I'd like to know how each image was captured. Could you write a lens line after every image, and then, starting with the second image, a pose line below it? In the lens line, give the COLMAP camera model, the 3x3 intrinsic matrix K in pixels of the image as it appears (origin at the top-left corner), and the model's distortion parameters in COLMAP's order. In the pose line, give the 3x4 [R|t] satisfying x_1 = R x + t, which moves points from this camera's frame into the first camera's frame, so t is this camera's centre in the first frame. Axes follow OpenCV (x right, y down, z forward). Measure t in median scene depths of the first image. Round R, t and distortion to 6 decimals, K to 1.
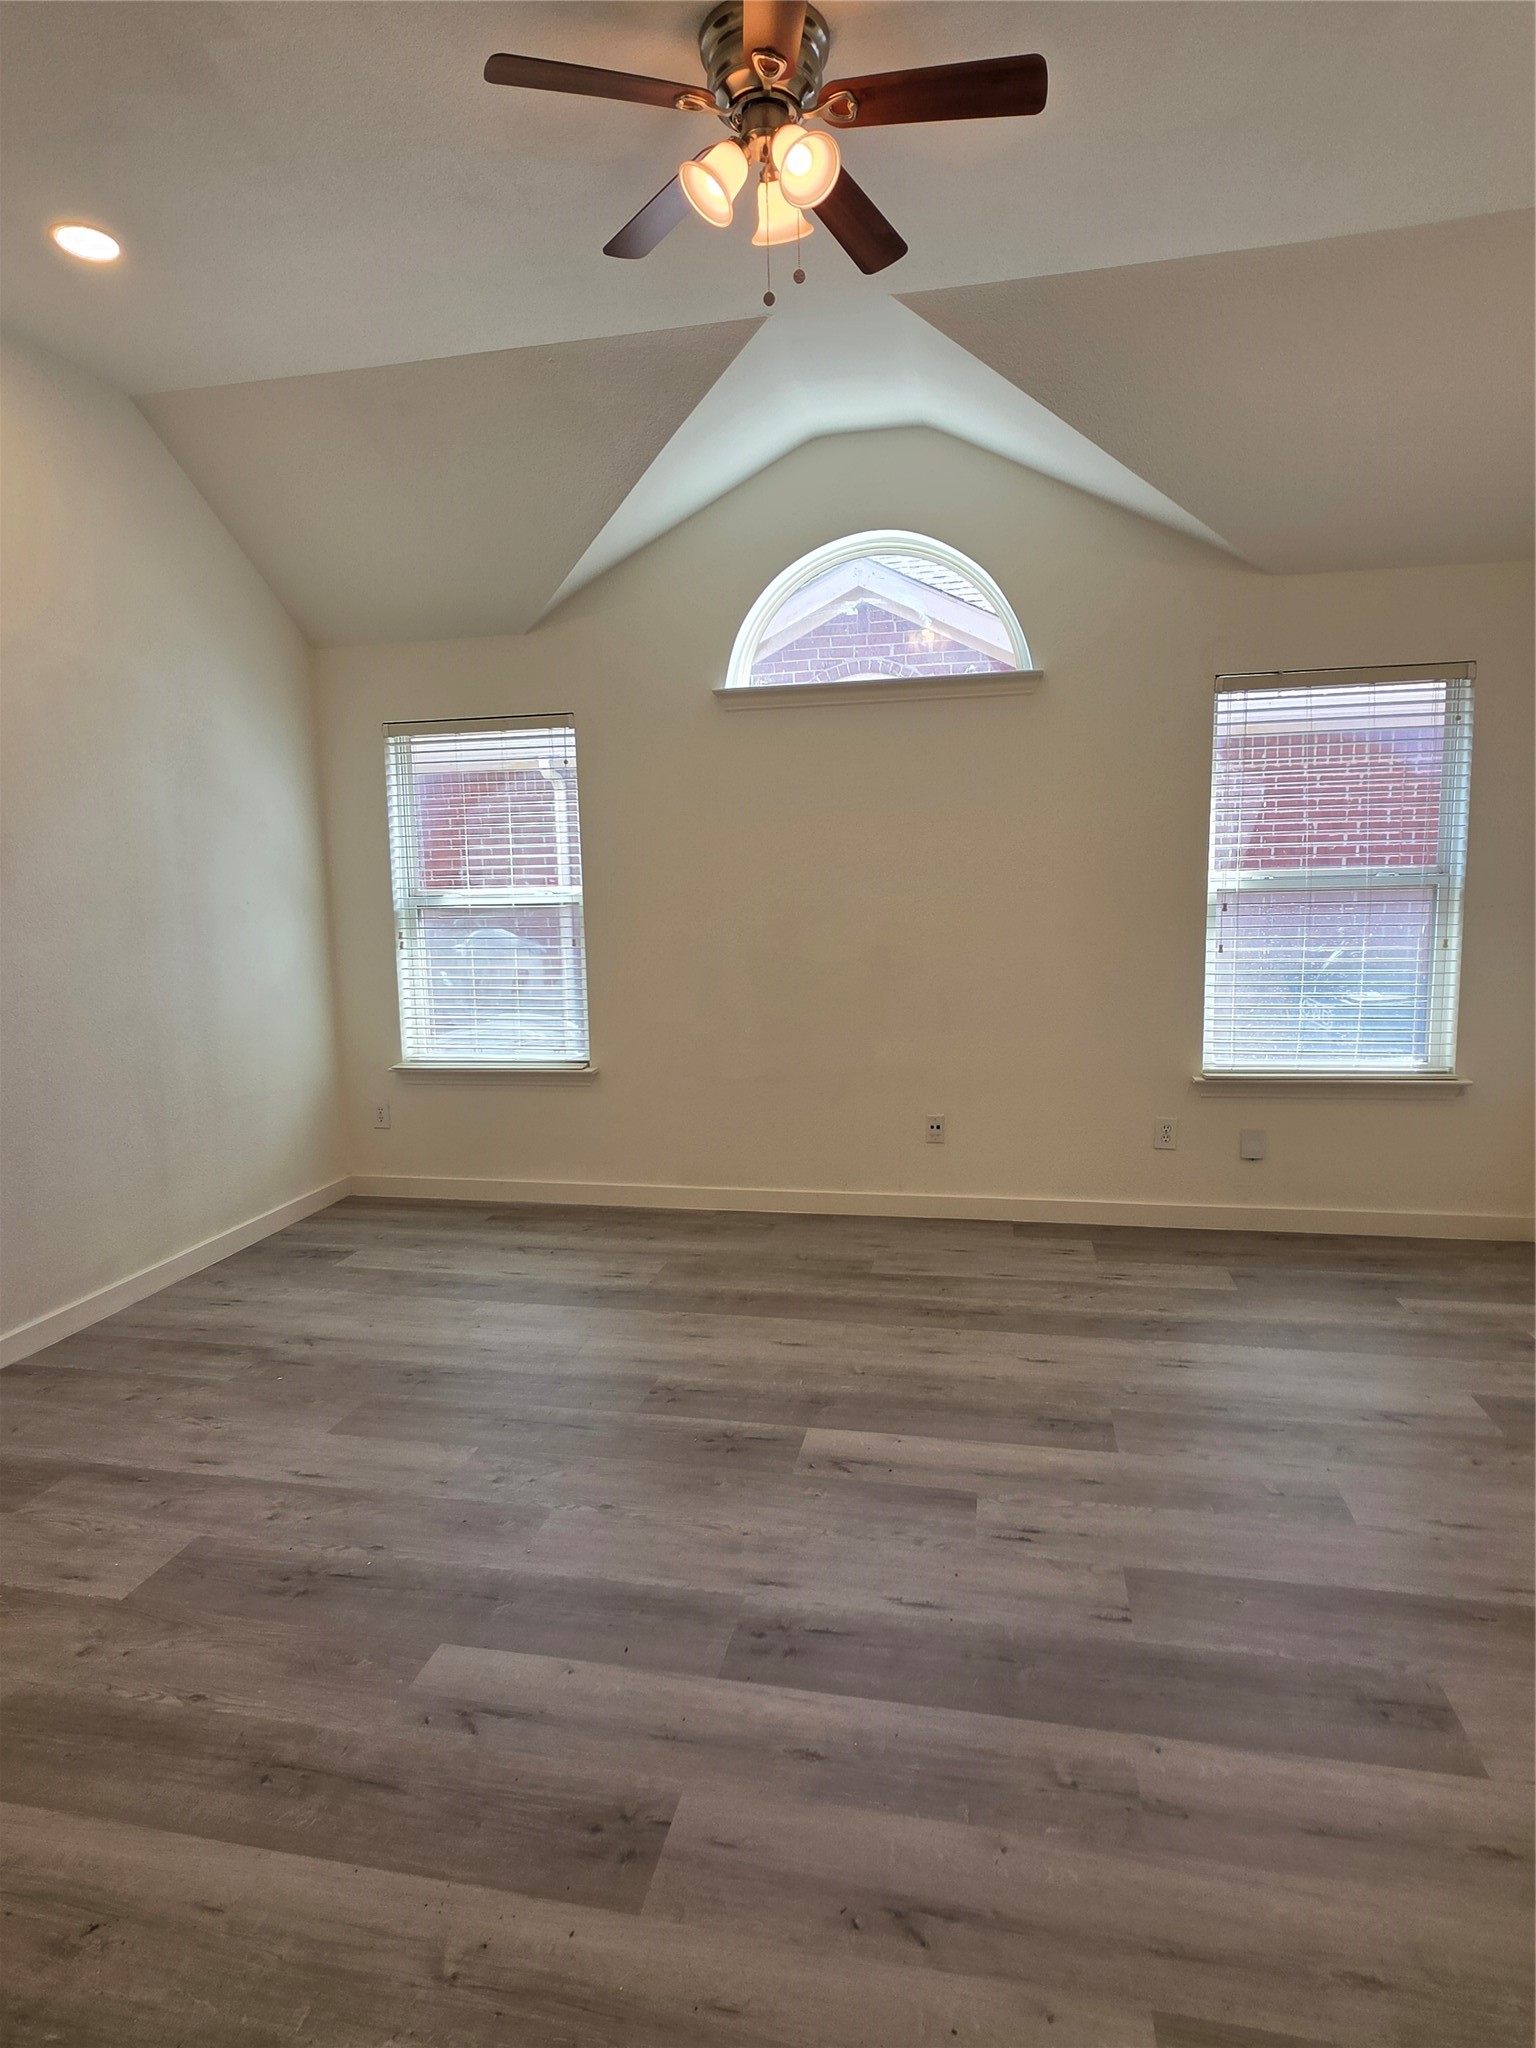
lens RADIAL K [[1076.9, 0, 720.8], [0, 1076.9, 1017.8], [0, 0, 1]] dist [0.000142, 0.001509]
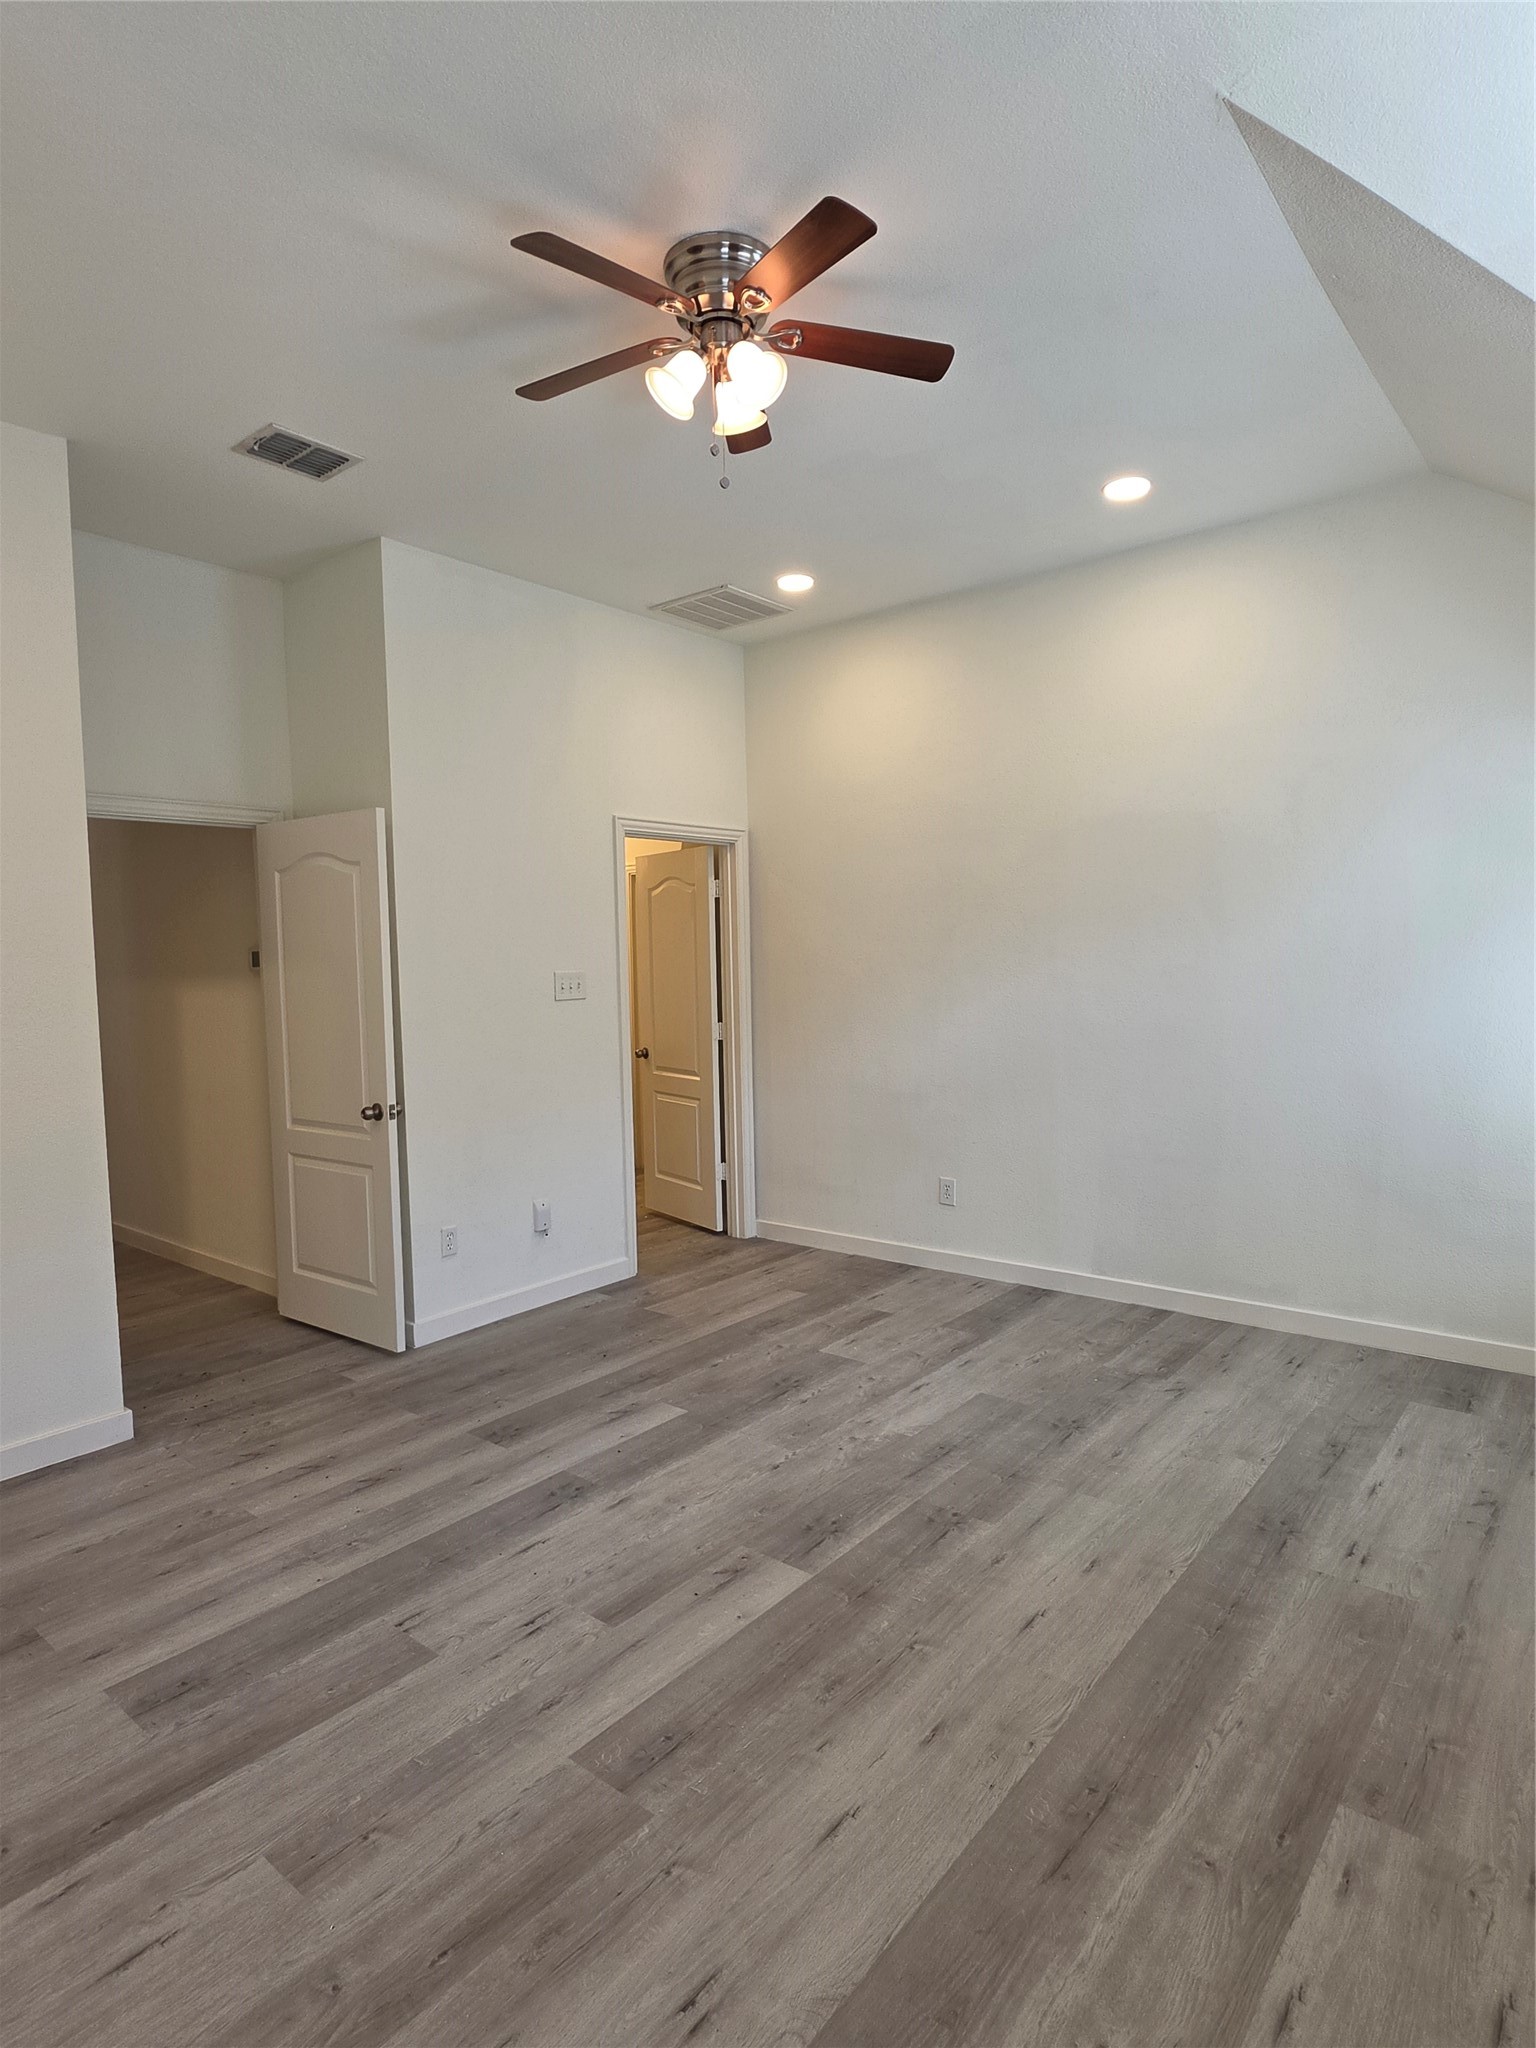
lens RADIAL K [[1122.9, 0, 770.3], [0, 1122.9, 1034.0], [0, 0, 1]] dist [-0.005265, 0.002022]
pose [[-0.420217, 0.093592, -0.902584, 0.949682], [-0.083441, 0.986467, 0.141137, -0.206960], [0.903579, 0.134621, -0.406721, 1.355723]]
